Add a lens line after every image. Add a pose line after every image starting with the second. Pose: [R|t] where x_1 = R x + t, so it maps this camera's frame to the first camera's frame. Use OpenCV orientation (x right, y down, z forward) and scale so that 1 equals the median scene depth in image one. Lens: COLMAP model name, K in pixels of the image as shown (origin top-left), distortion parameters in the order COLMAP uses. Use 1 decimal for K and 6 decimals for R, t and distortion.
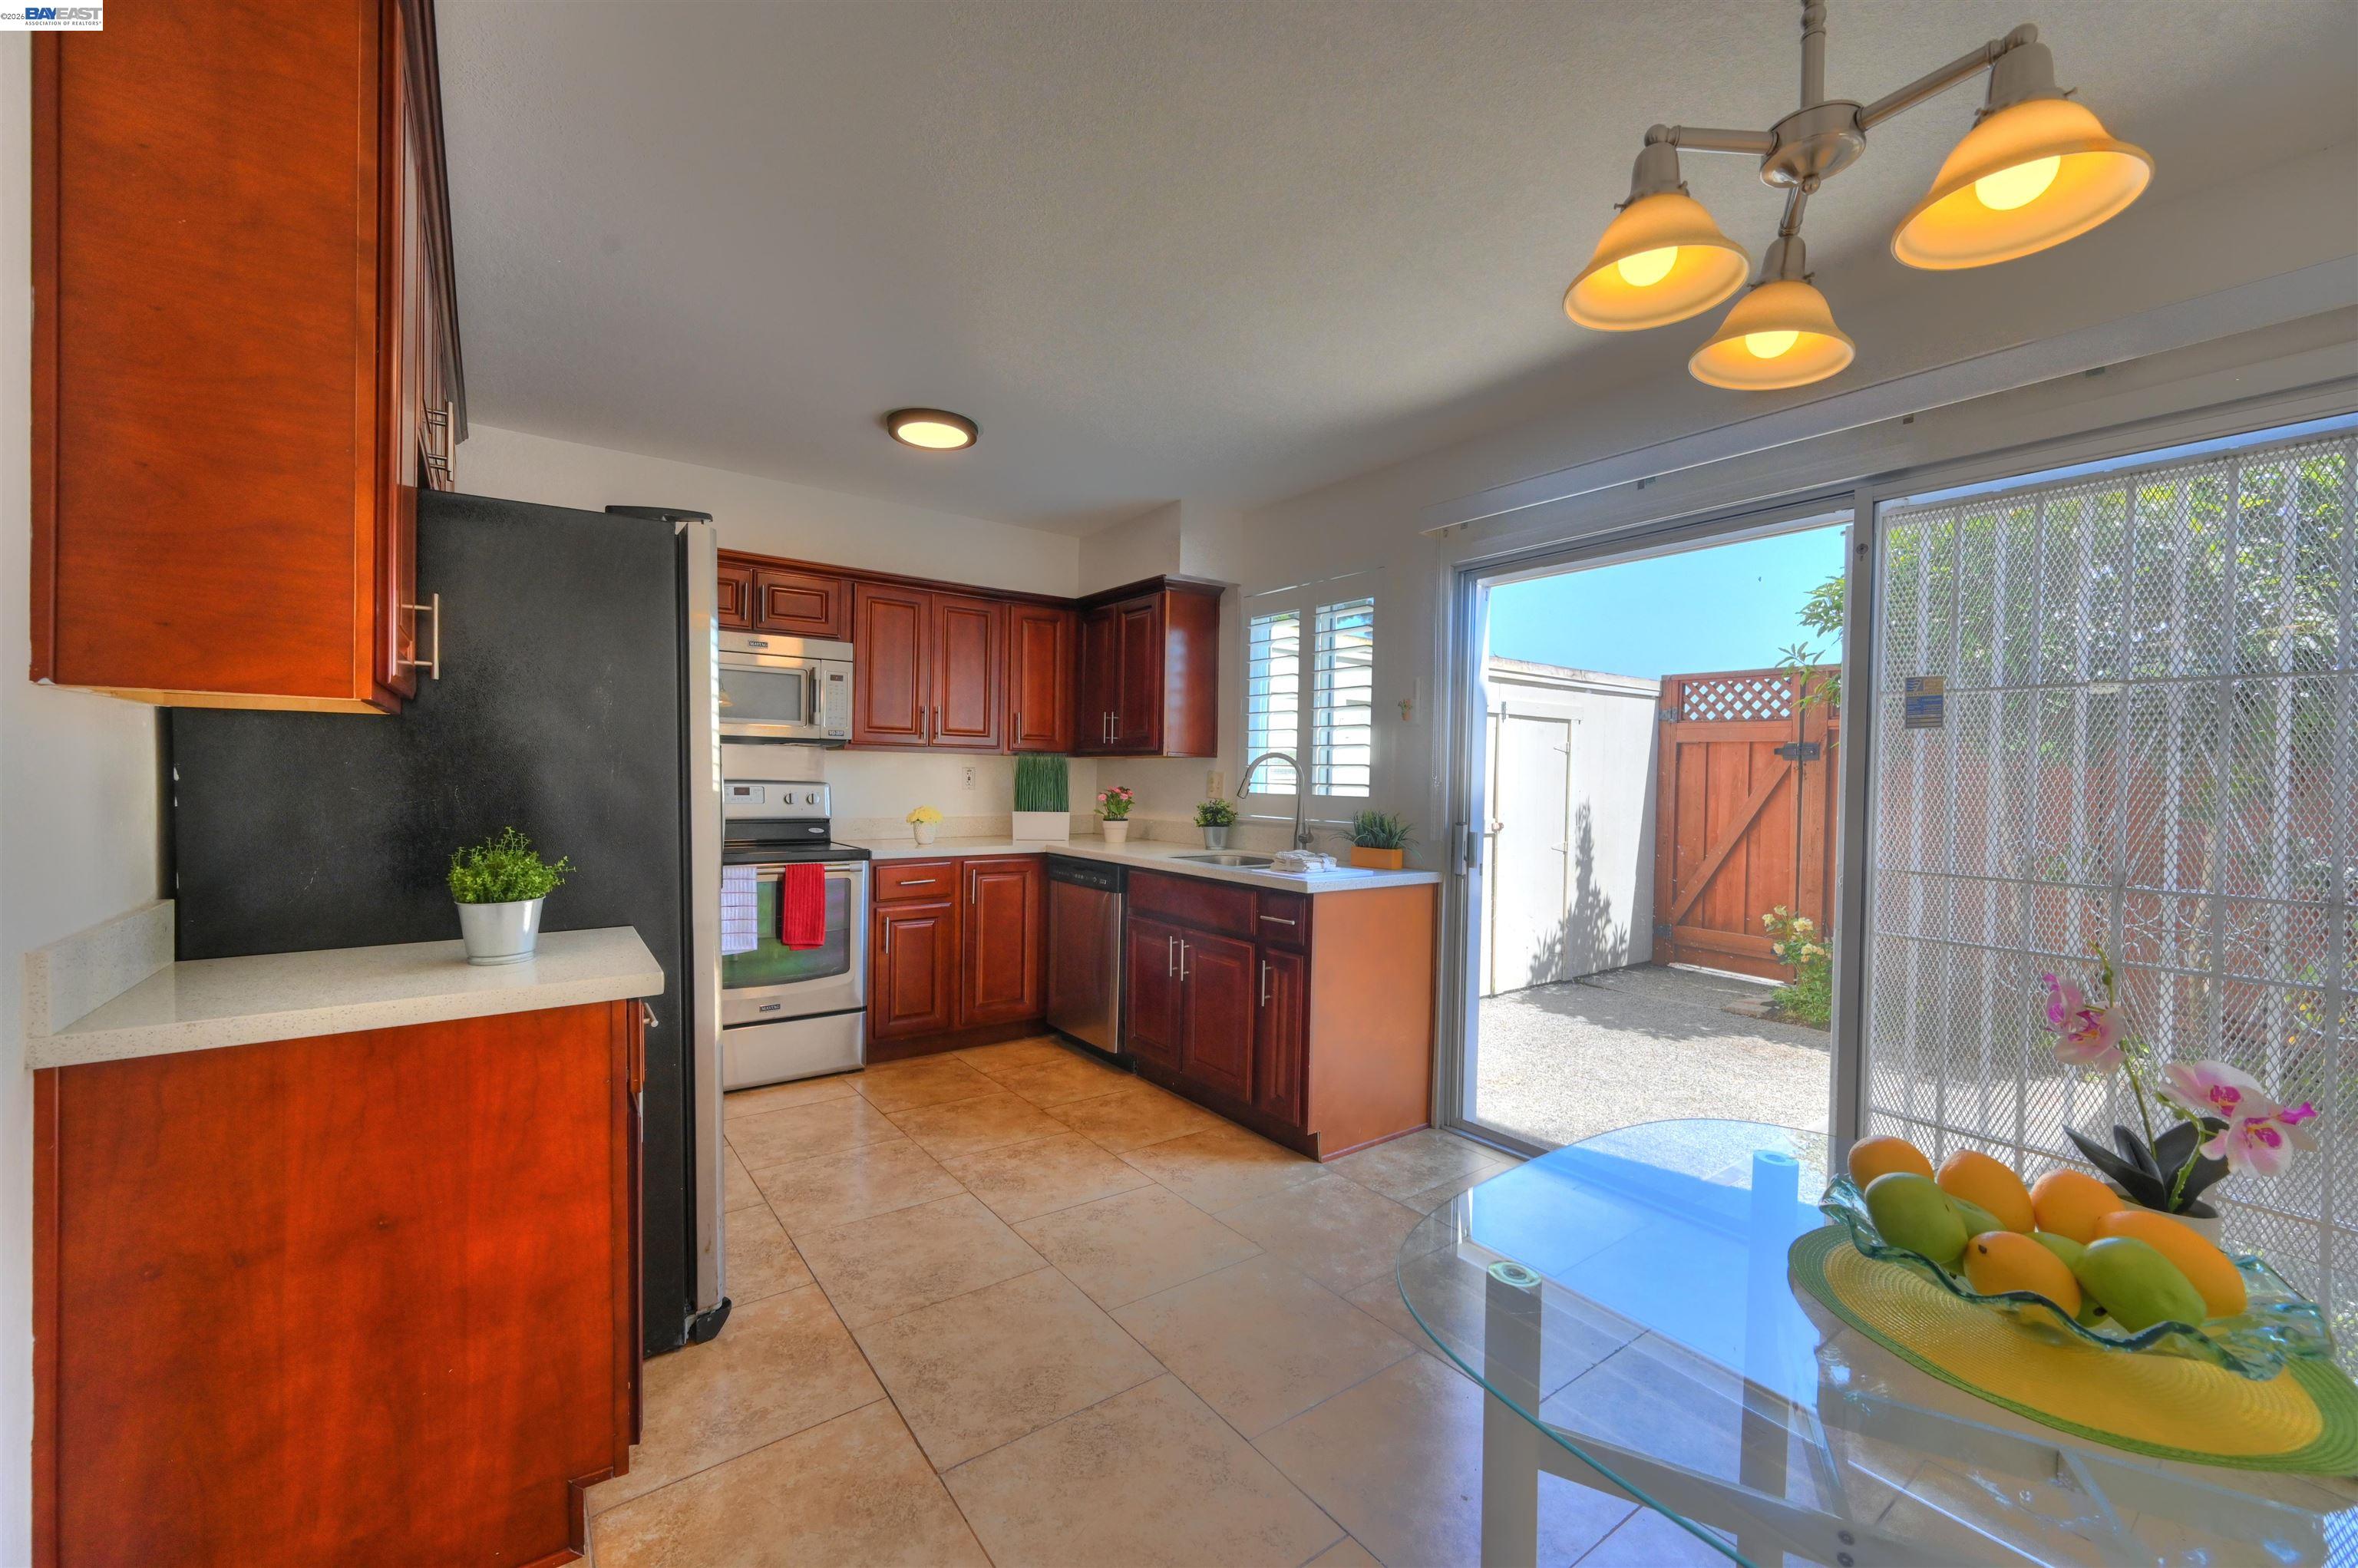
lens RADIAL K [[926.8, 0, 1184.4], [0, 926.8, 781.3], [0, 0, 1]] dist [-0.002236, 0.000100]
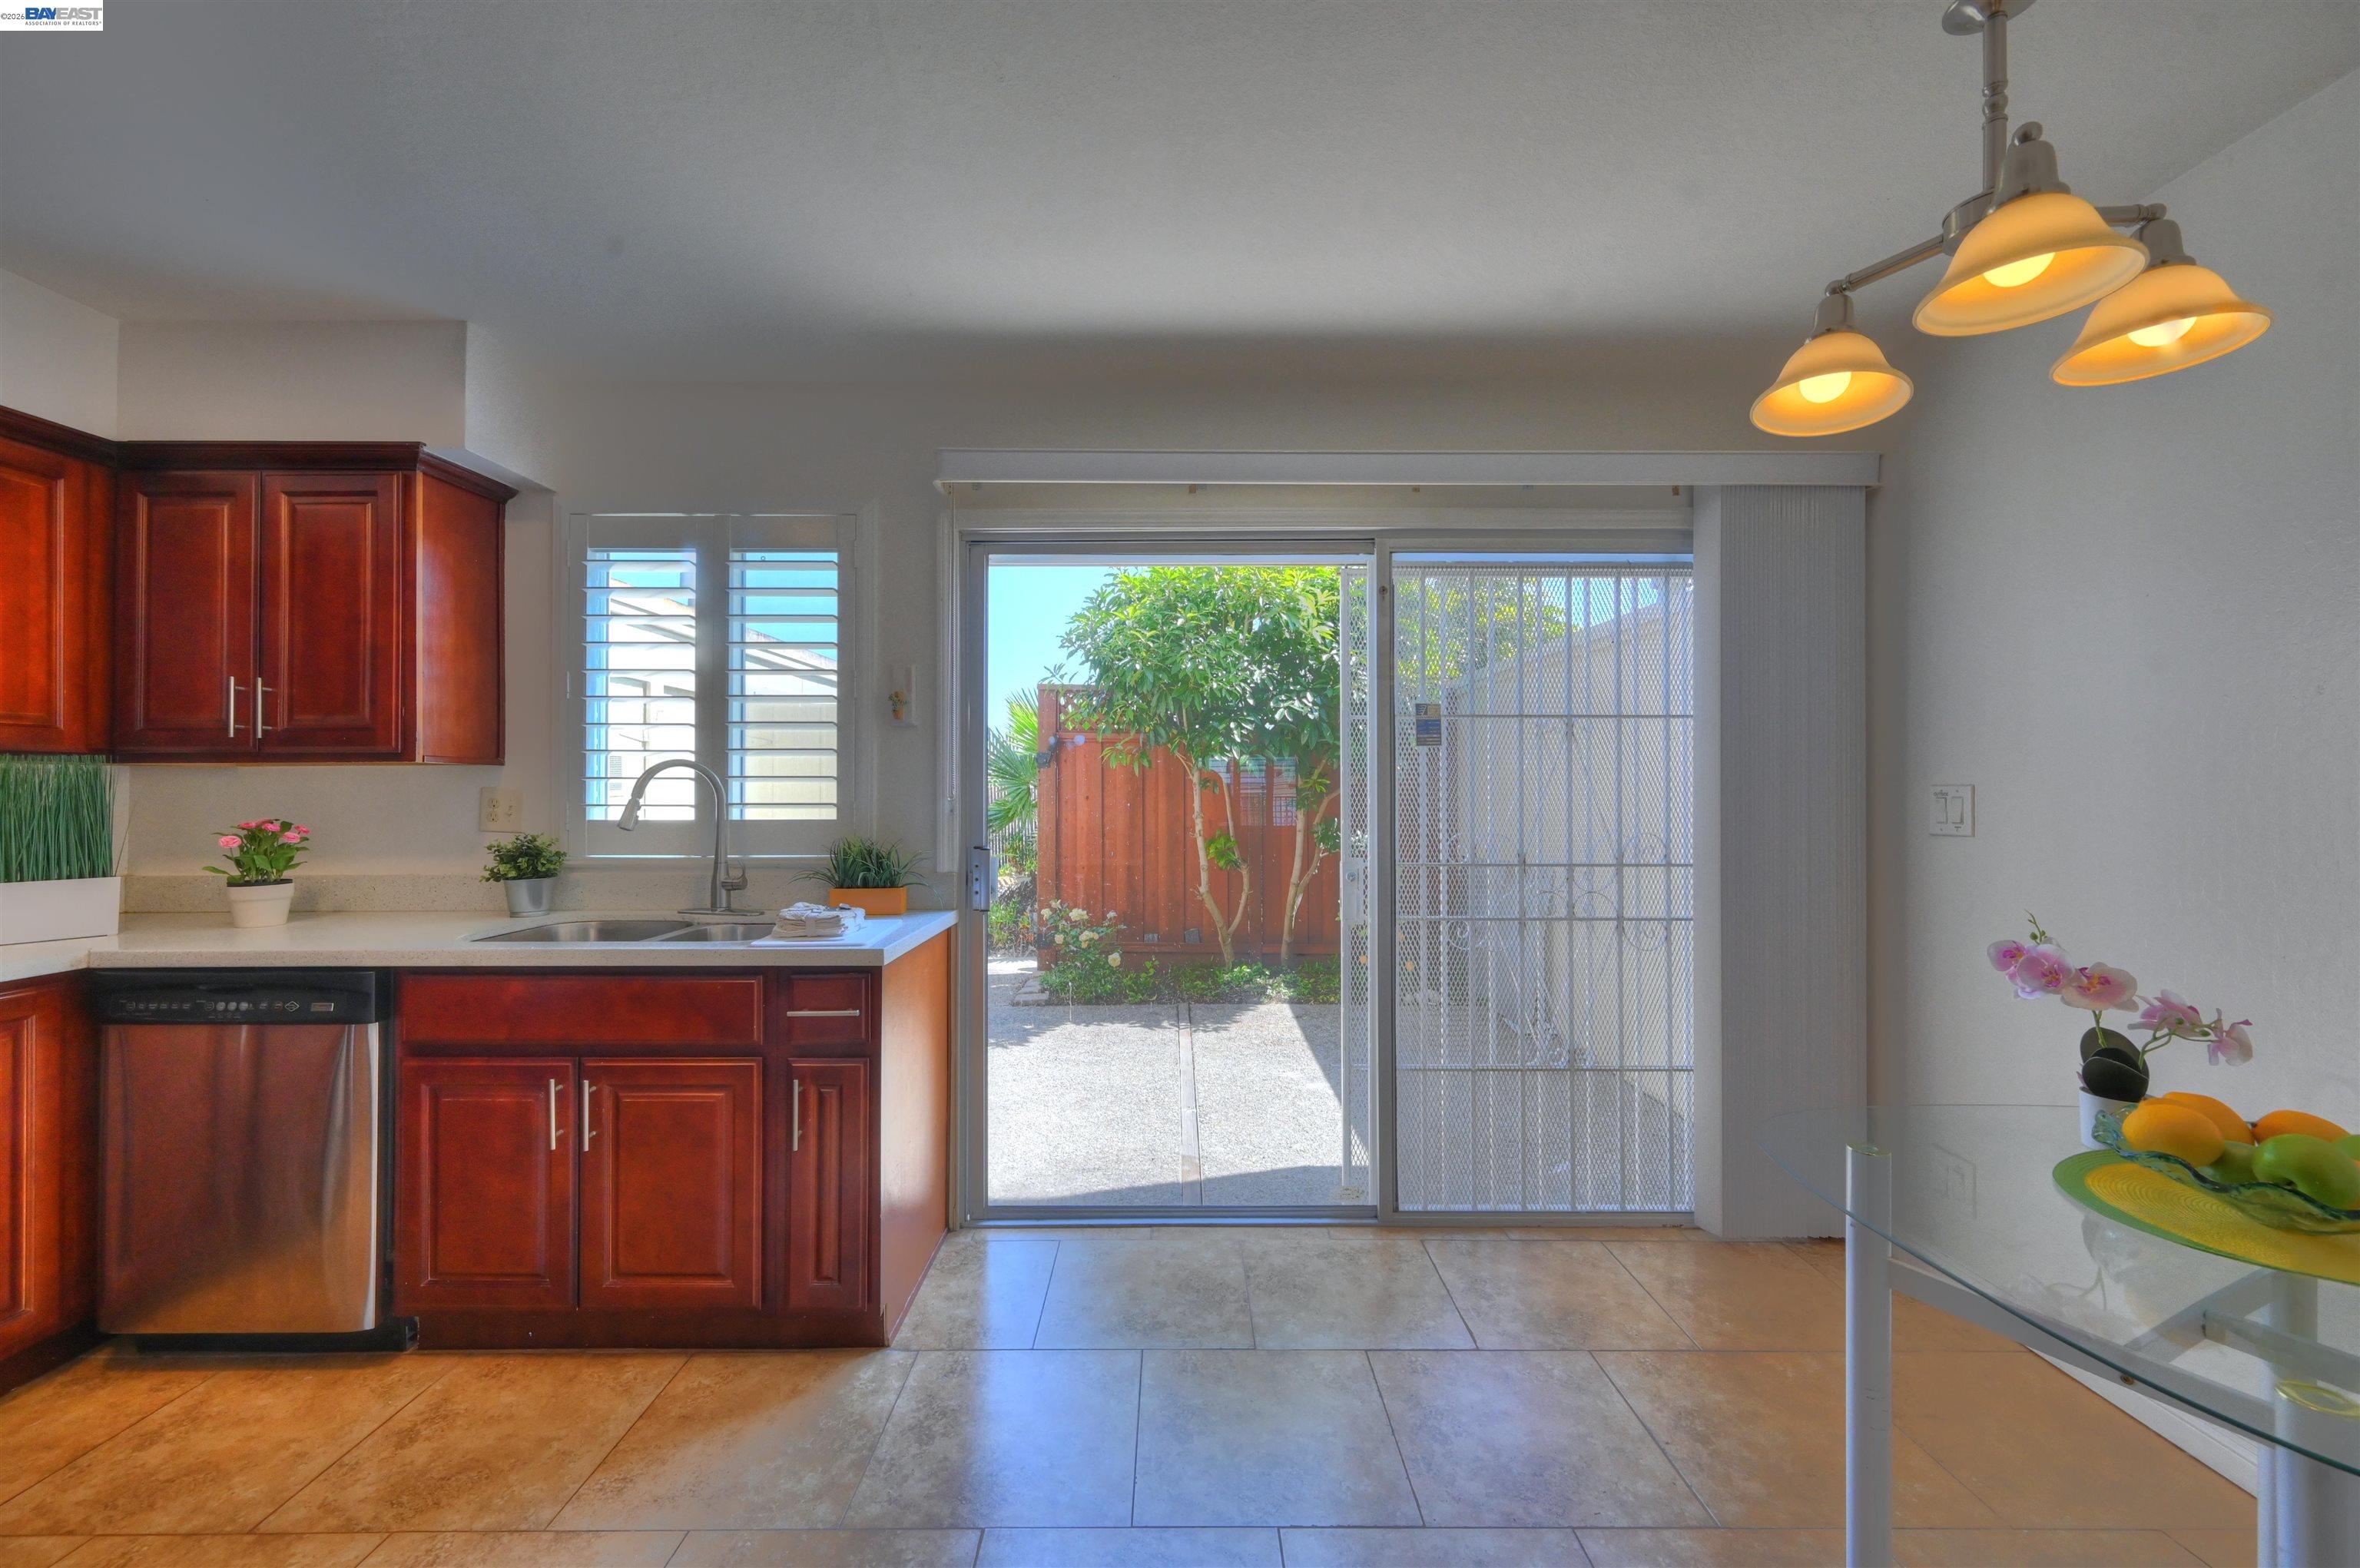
lens RADIAL K [[927.6, 0, 1185.4], [0, 927.6, 781.3], [0, 0, 1]] dist [-0.002236, 0.000100]
pose [[0.589886, -0.011801, 0.807400, -0.204798], [0.015823, 0.999870, 0.003053, -0.010408], [-0.807331, 0.010974, 0.589996, 0.290640]]
